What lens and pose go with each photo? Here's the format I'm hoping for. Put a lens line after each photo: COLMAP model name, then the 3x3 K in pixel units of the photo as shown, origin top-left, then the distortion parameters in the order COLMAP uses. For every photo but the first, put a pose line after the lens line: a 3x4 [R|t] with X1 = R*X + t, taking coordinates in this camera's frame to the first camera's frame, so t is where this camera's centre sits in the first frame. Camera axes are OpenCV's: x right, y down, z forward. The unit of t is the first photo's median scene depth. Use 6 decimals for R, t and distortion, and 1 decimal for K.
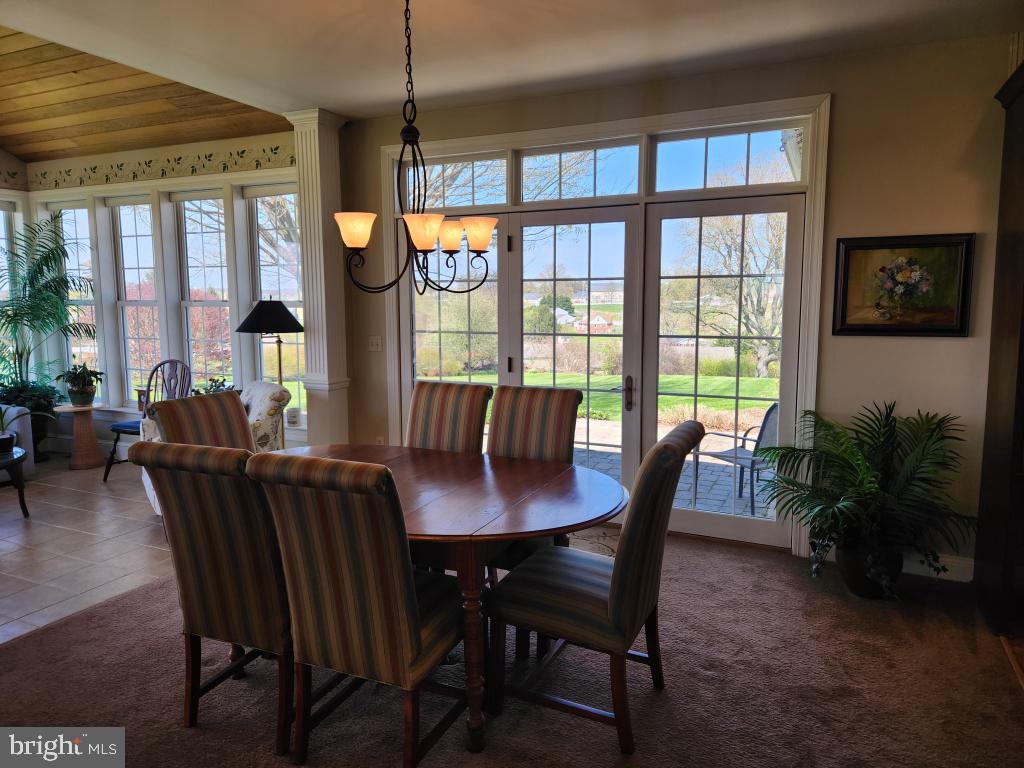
lens RADIAL K [[683.7, 0, 511.8], [0, 683.7, 370.7], [0, 0, 1]] dist [0.047274, -0.035409]
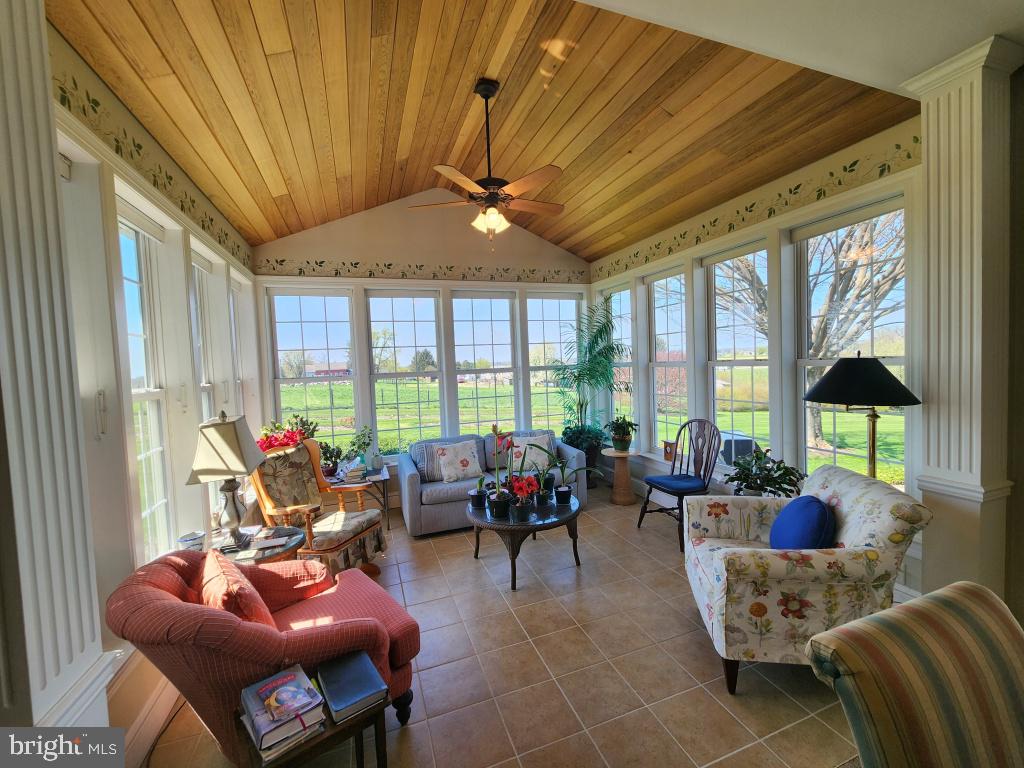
lens RADIAL K [[422.1, 0, 514.6], [0, 422.1, 380.7], [0, 0, 1]] dist [-0.003678, -0.000486]
pose [[0.707624, 0.005664, -0.706567, -0.232394], [-0.039303, 0.998735, -0.031355, -0.039869], [0.705496, 0.049957, 0.706951, 0.342364]]
